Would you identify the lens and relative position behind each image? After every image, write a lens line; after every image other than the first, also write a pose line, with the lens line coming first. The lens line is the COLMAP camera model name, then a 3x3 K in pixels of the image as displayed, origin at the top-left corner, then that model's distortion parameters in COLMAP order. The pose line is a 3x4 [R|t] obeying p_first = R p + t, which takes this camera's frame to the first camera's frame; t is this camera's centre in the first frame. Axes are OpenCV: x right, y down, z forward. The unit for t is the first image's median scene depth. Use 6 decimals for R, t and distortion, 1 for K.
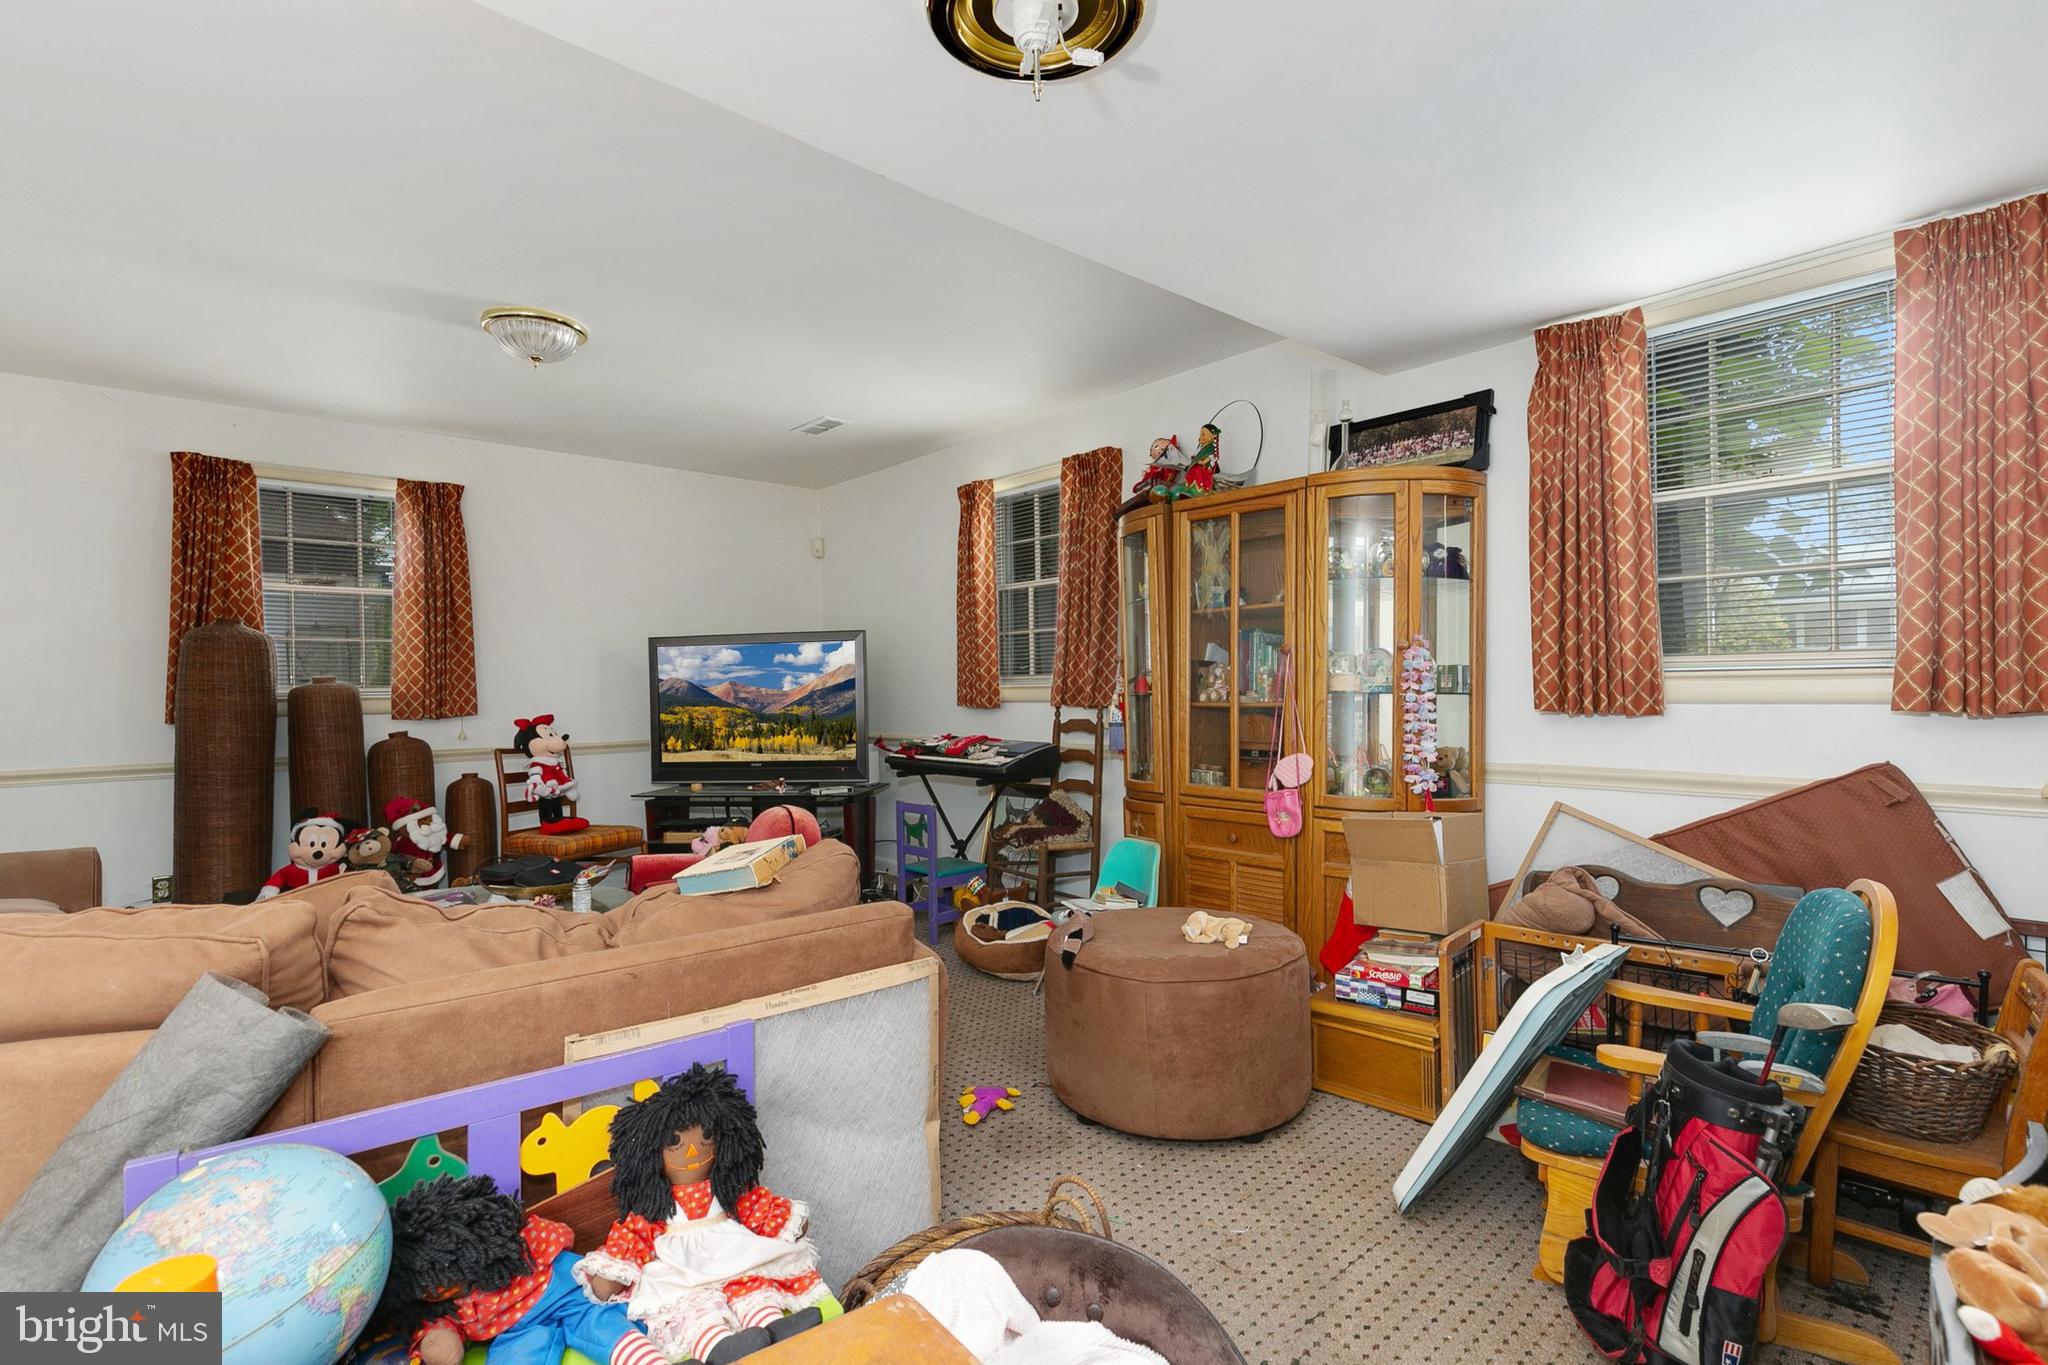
lens RADIAL K [[918.1, 0, 1045.5], [0, 918.1, 688.8], [0, 0, 1]] dist [0.008194, -0.002071]
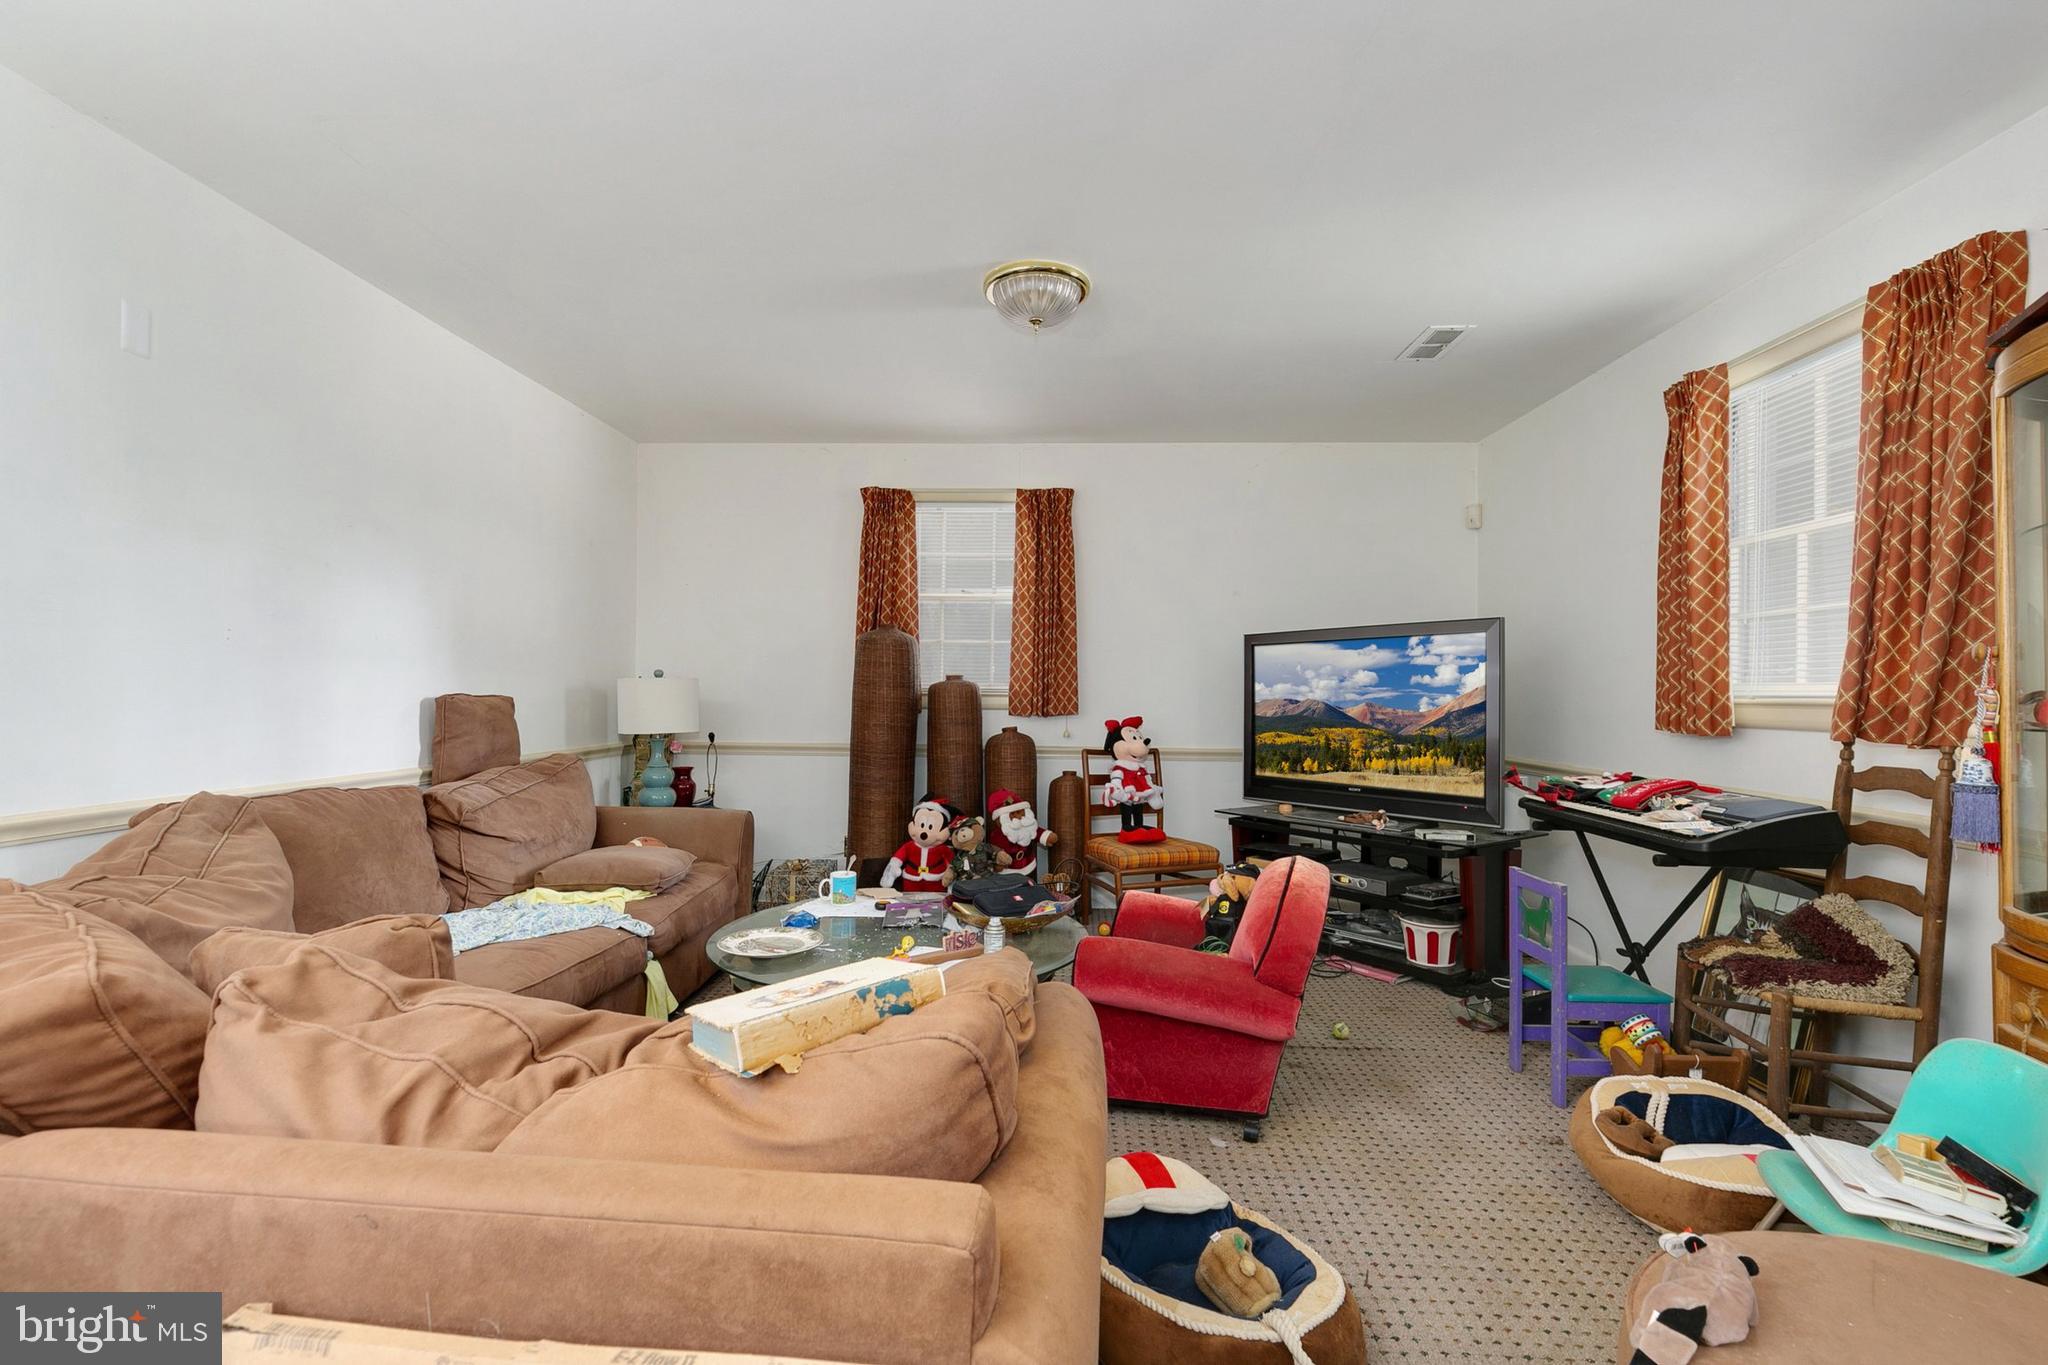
lens RADIAL K [[918.1, 0, 1023.3], [0, 918.1, 682.4], [0, 0, 1]] dist [0.008194, -0.002071]
pose [[0.704381, 0.015417, -0.709655, 0.057817], [-0.024548, 0.999695, -0.002648, -0.002245], [0.709398, 0.019286, 0.704544, 0.258339]]
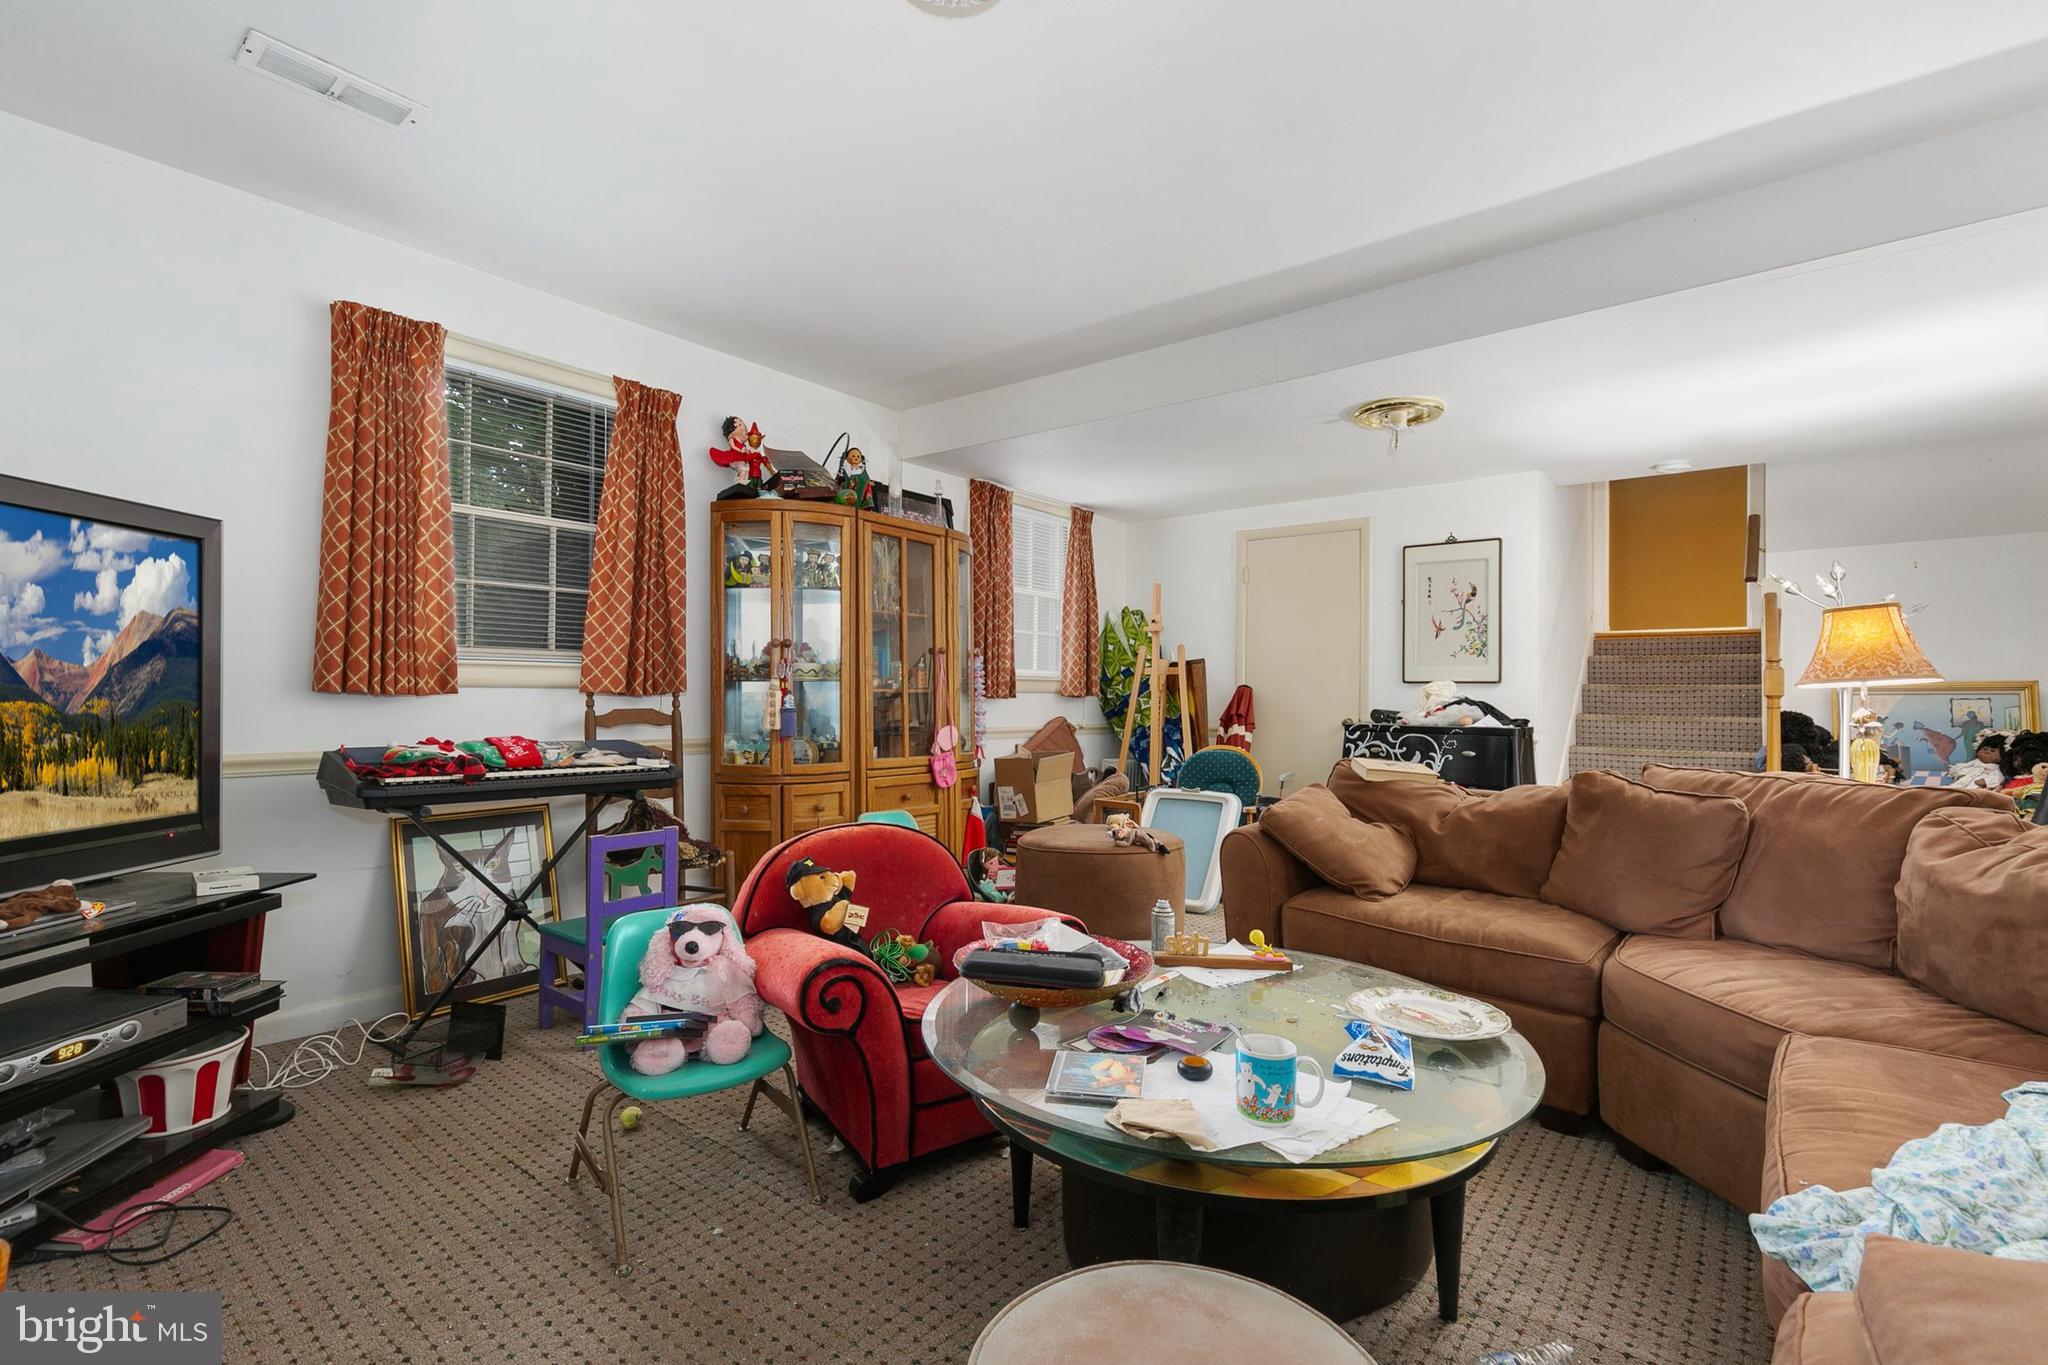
lens RADIAL K [[918.1, 0, 1028.8], [0, 918.1, 691.2], [0, 0, 1]] dist [0.008194, -0.002071]
pose [[-0.153641, 0.023257, 0.987853, -0.787522], [-0.000138, 0.999722, -0.023558, 0.035039], [-0.988127, -0.003755, -0.153595, 0.765168]]
